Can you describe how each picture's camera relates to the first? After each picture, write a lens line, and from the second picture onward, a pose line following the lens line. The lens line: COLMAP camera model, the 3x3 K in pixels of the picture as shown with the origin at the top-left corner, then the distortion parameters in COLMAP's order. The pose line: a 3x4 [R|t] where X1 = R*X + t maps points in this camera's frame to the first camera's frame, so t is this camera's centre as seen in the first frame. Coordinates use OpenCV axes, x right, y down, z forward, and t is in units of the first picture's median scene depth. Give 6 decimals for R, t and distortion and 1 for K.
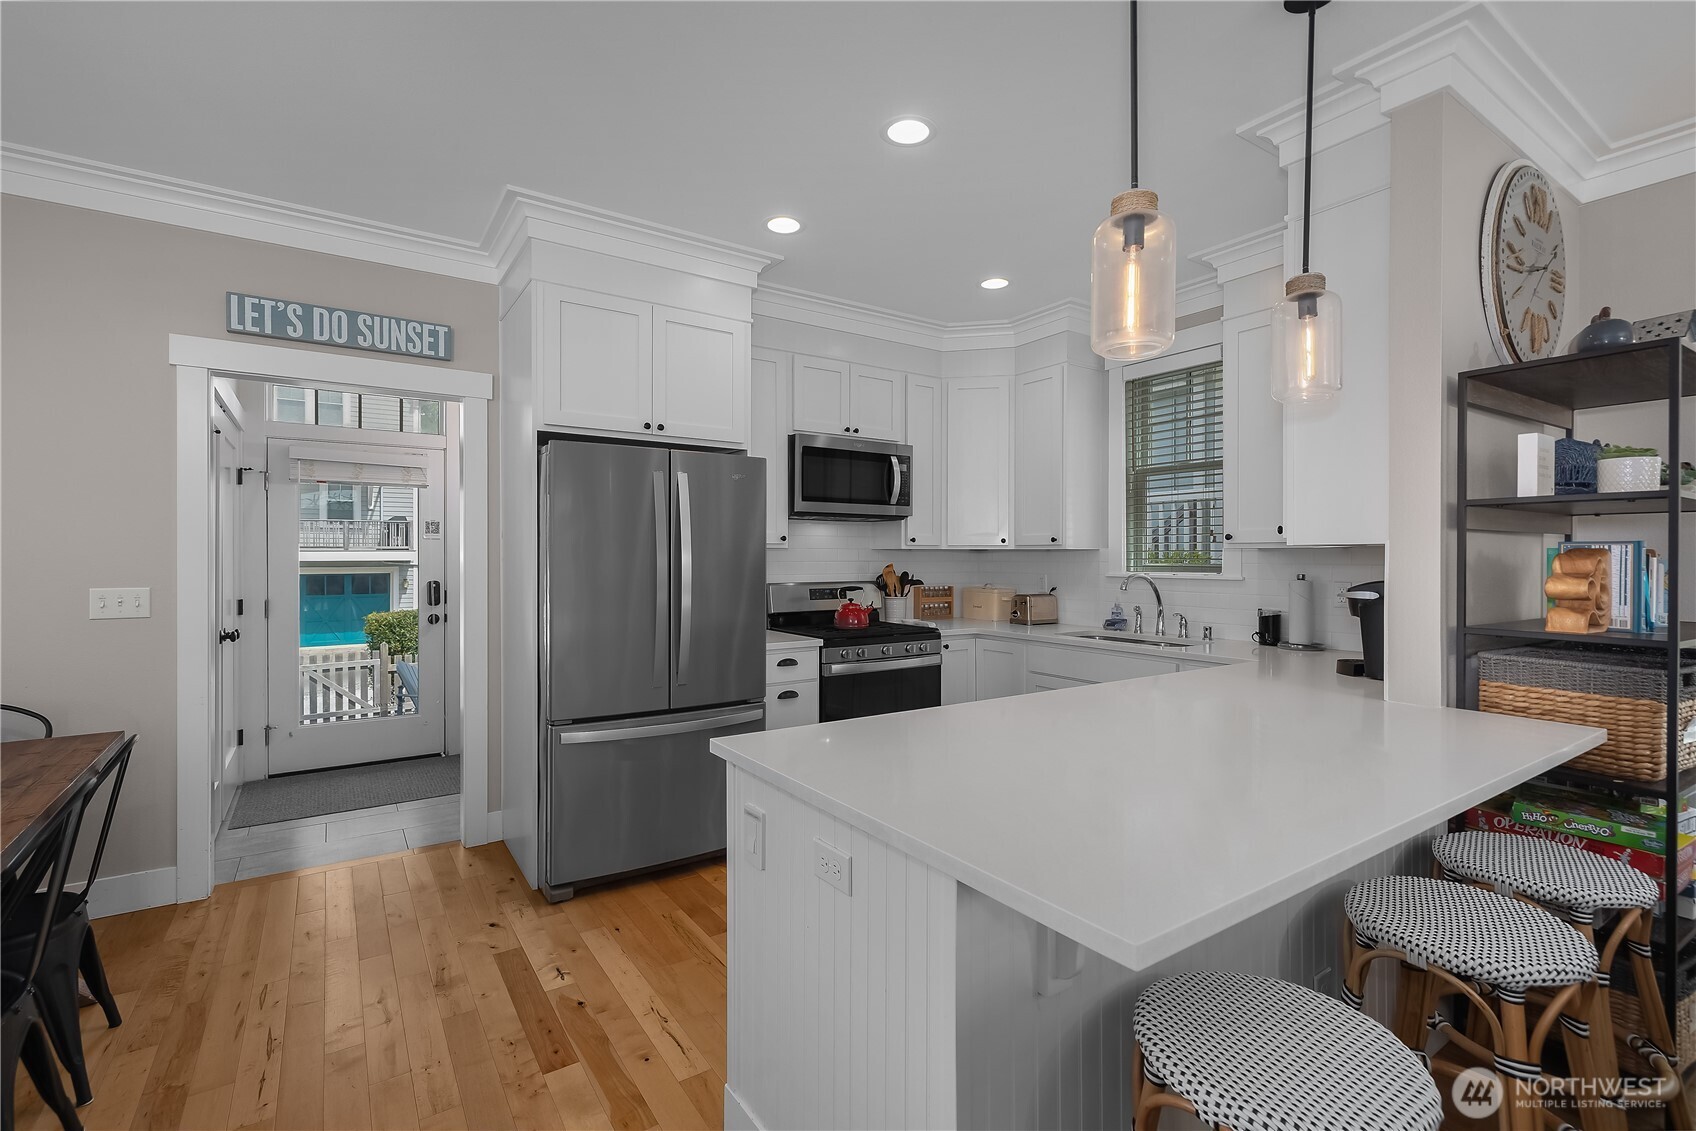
lens RADIAL K [[743.1, 0, 853.7], [0, 743.1, 563.7], [0, 0, 1]] dist [0.000332, 0.000599]
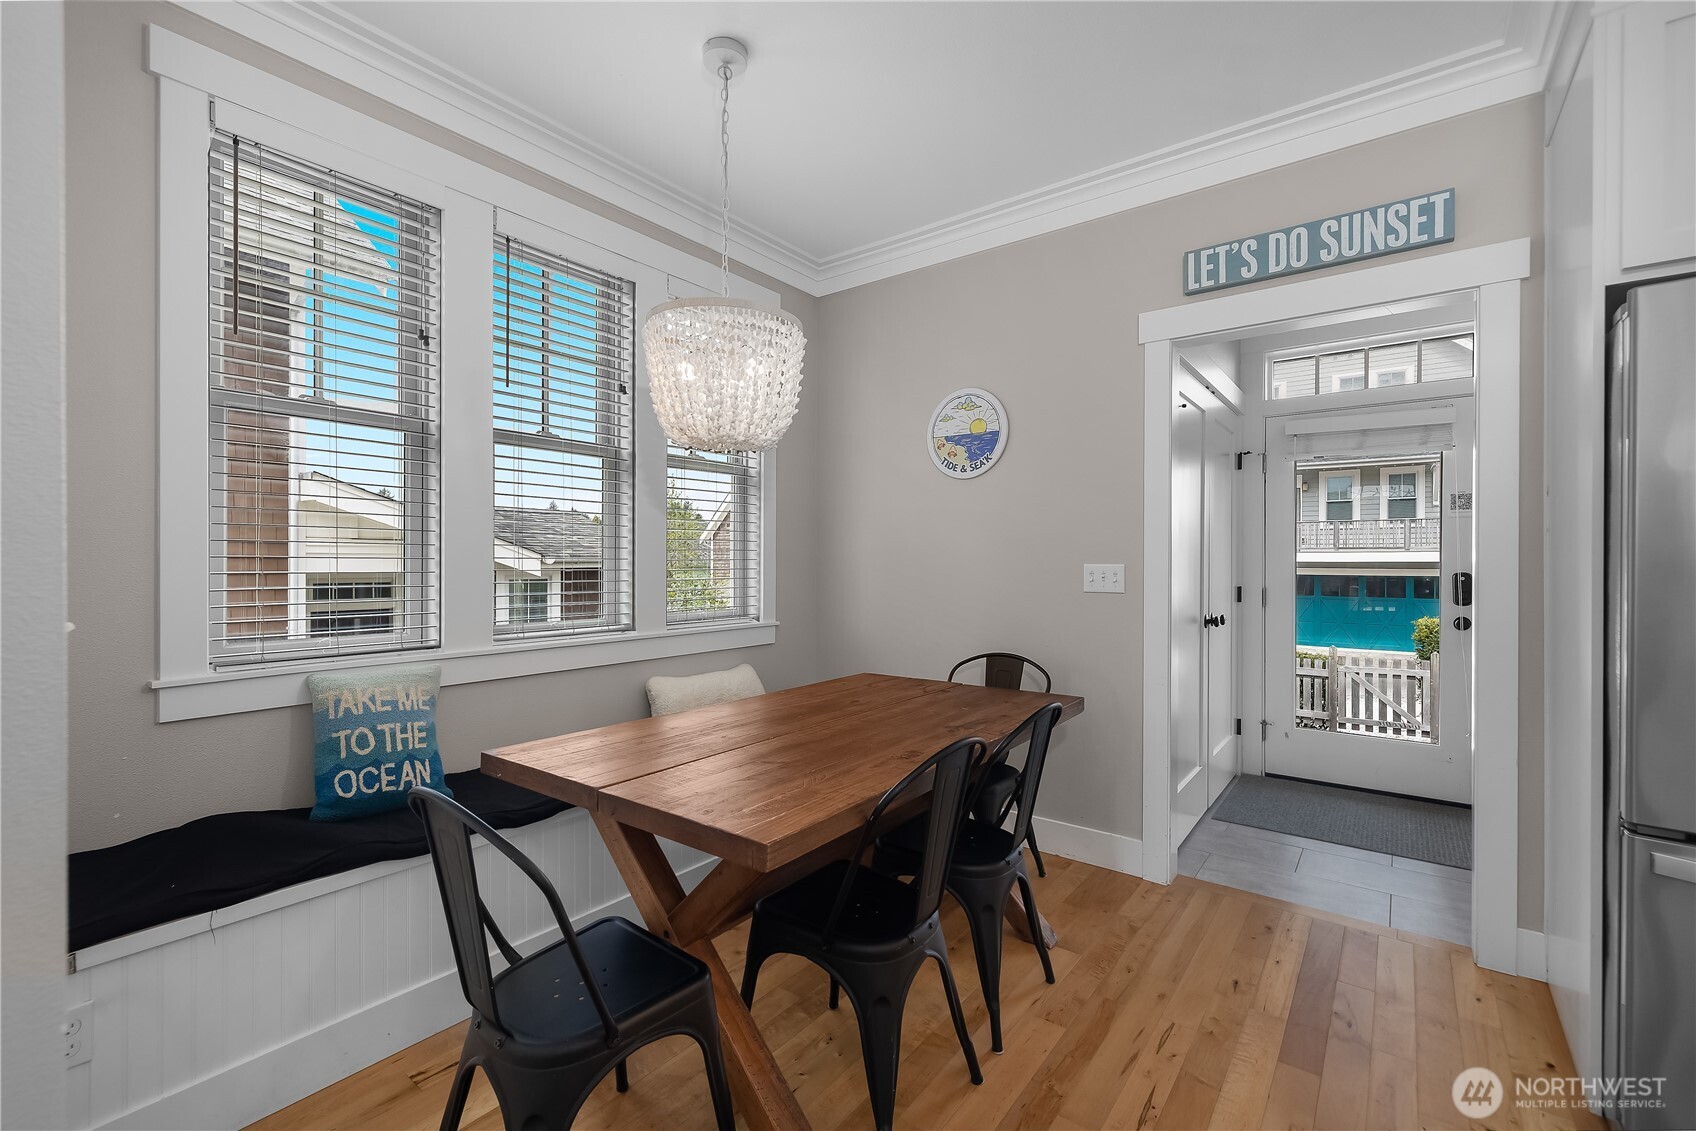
lens RADIAL K [[743.1, 0, 846.4], [0, 743.1, 560.2], [0, 0, 1]] dist [0.000332, 0.000599]
pose [[0.309030, 0.001133, -0.951052, -0.054725], [-0.011227, 0.999934, -0.002457, 0.023277], [0.950986, 0.011436, 0.309022, 0.215969]]
